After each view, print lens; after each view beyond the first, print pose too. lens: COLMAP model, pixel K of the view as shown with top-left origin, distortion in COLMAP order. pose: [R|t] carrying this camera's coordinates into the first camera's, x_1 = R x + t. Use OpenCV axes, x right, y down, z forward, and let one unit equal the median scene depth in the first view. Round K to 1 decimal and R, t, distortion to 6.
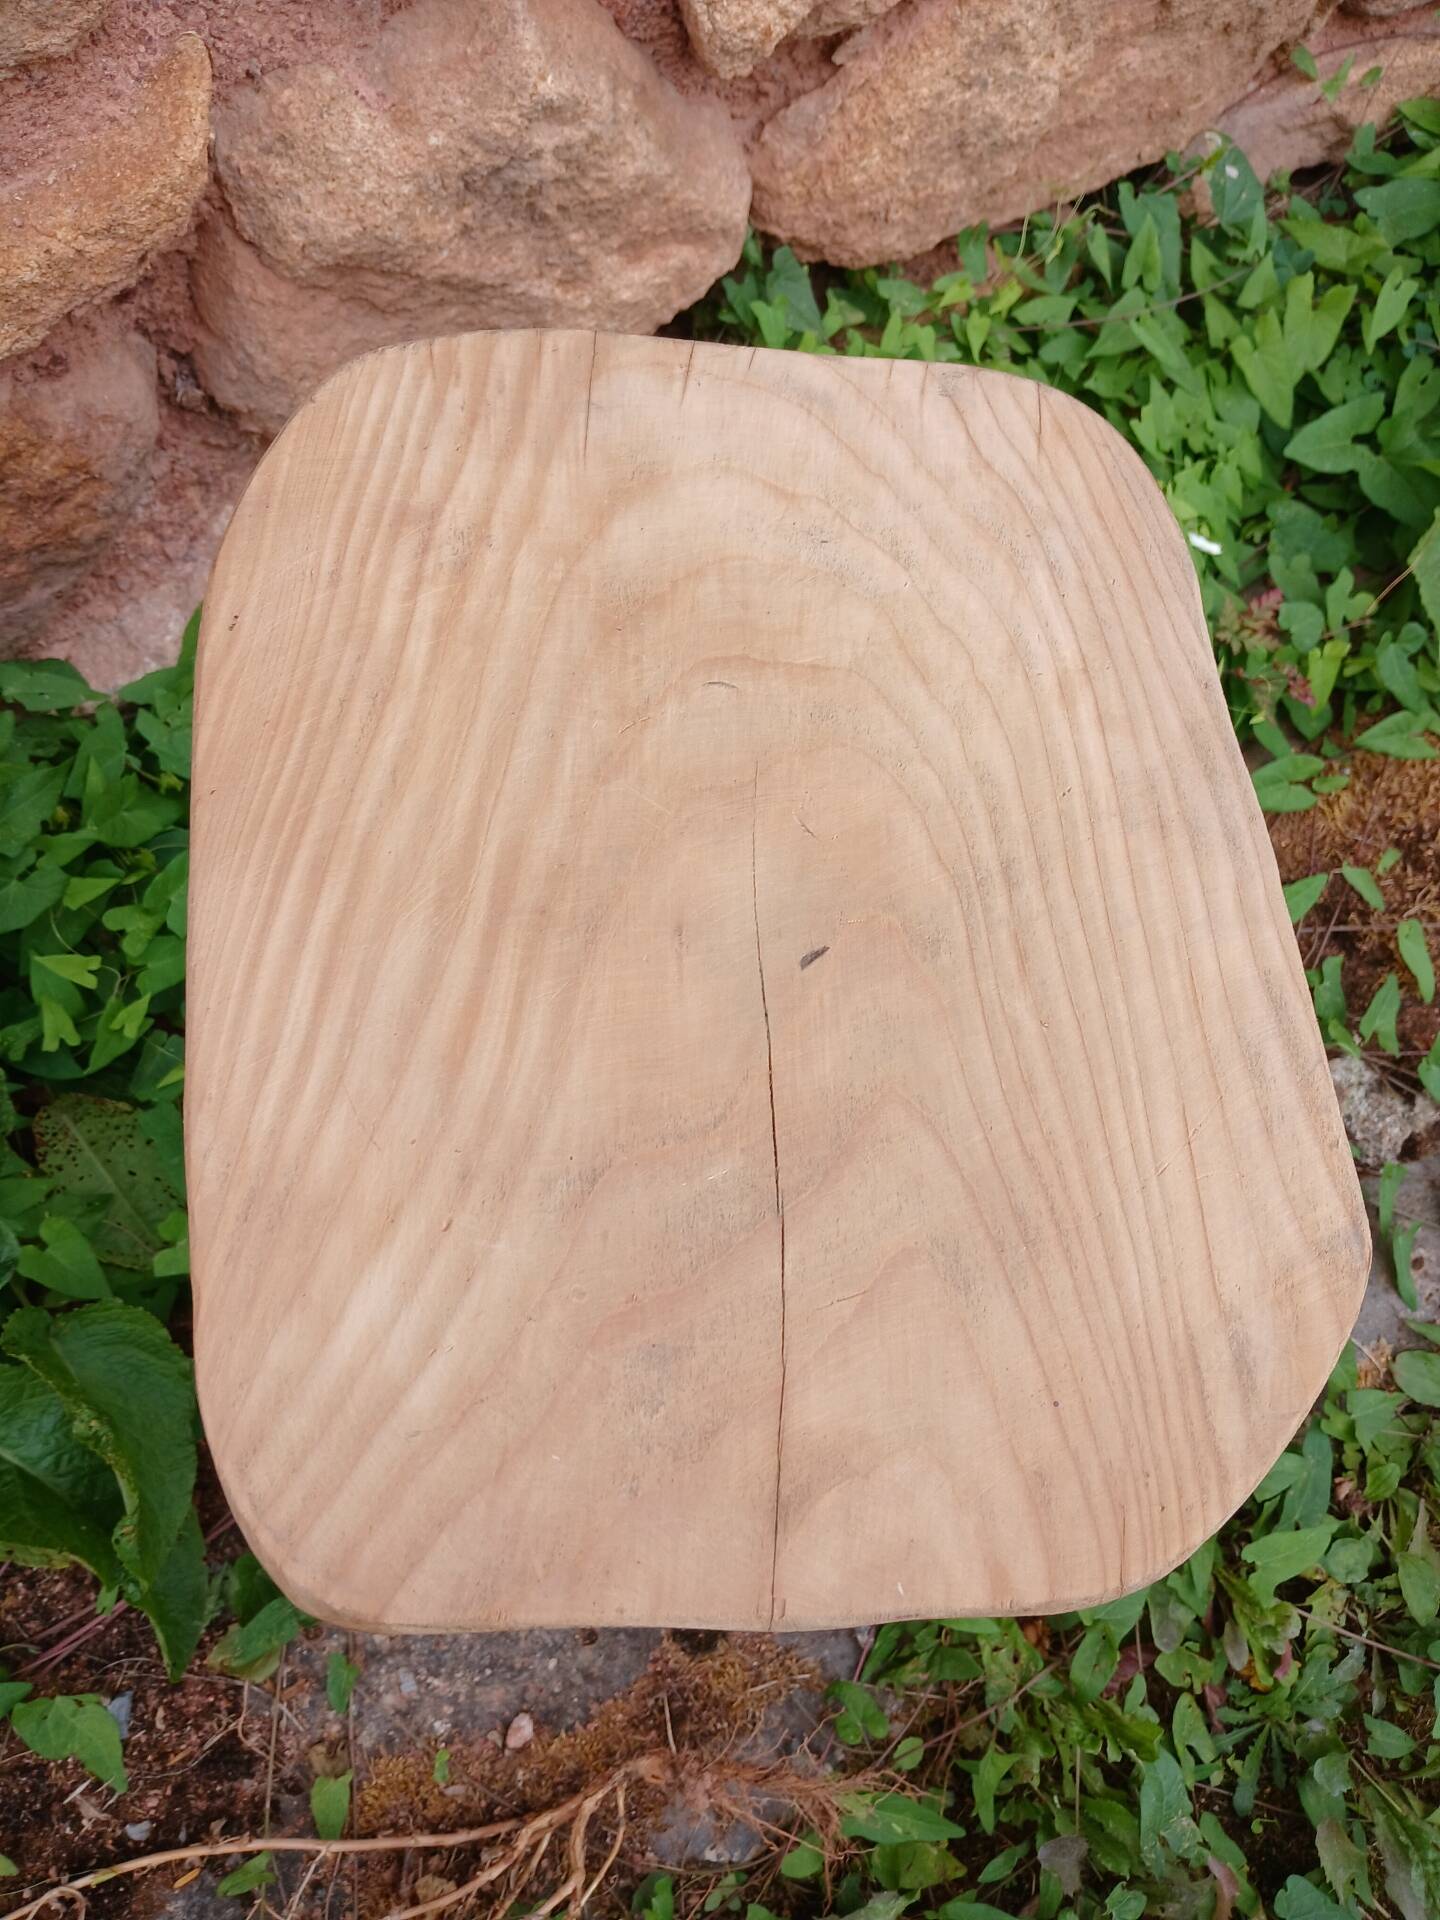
lens RADIAL K [[1550.5, 0, 729.7], [0, 1550.5, 955.7], [0, 0, 1]] dist [-0.041665, 0.001572]
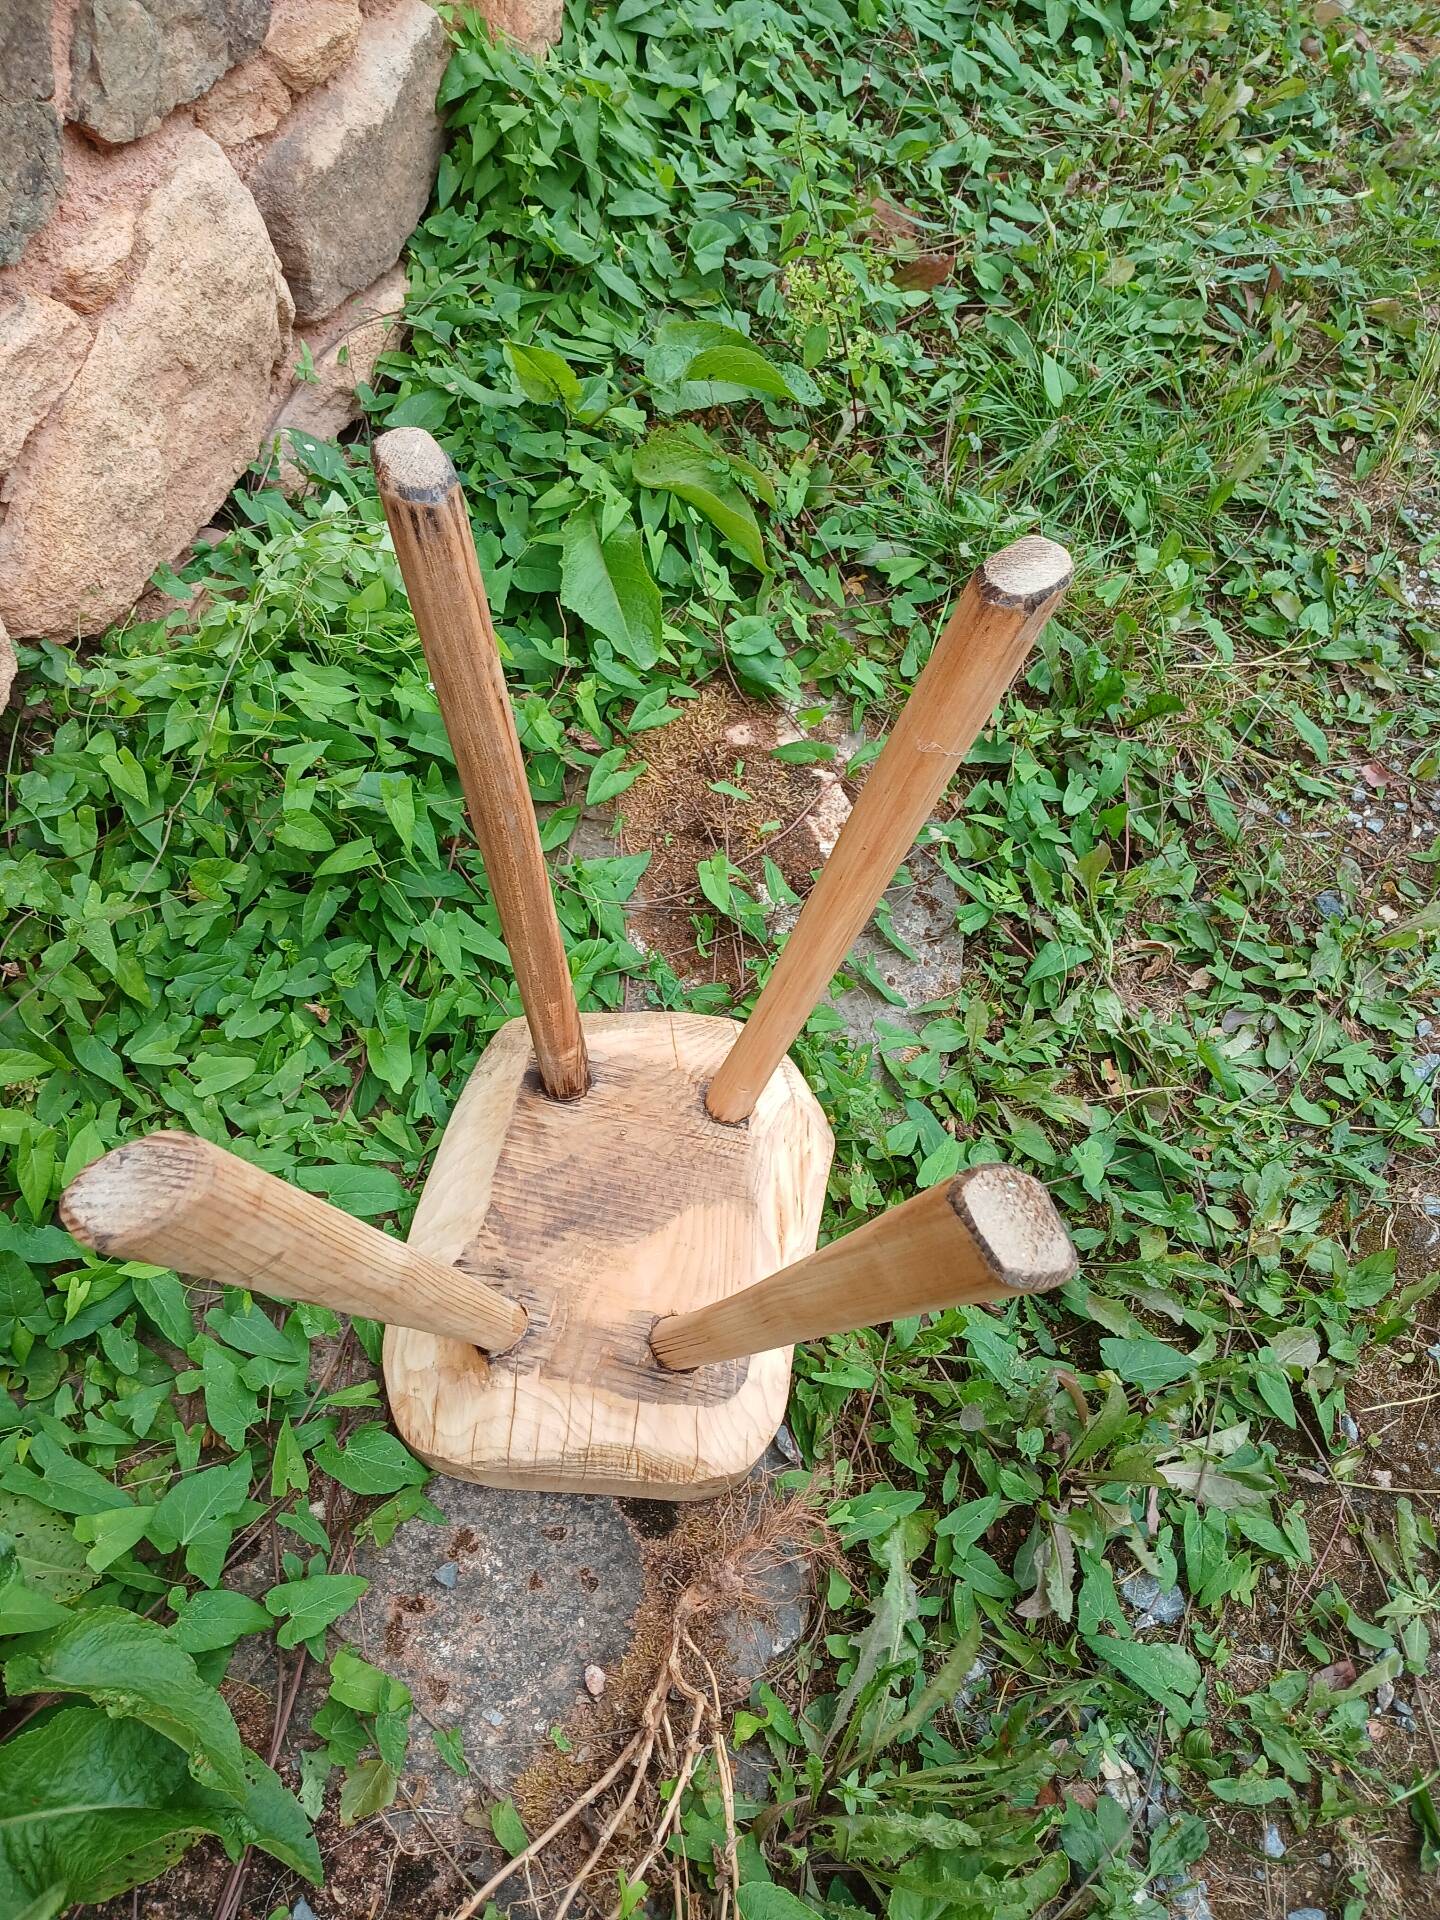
lens RADIAL K [[1492.6, 0, 723.4], [0, 1492.6, 970.1], [0, 0, 1]] dist [0.094086, -0.213917]
pose [[0.741730, -0.562141, 0.365834, -0.180548], [0.623589, 0.778826, -0.067585, 0.217770], [-0.246928, 0.278260, 0.928223, -0.261375]]
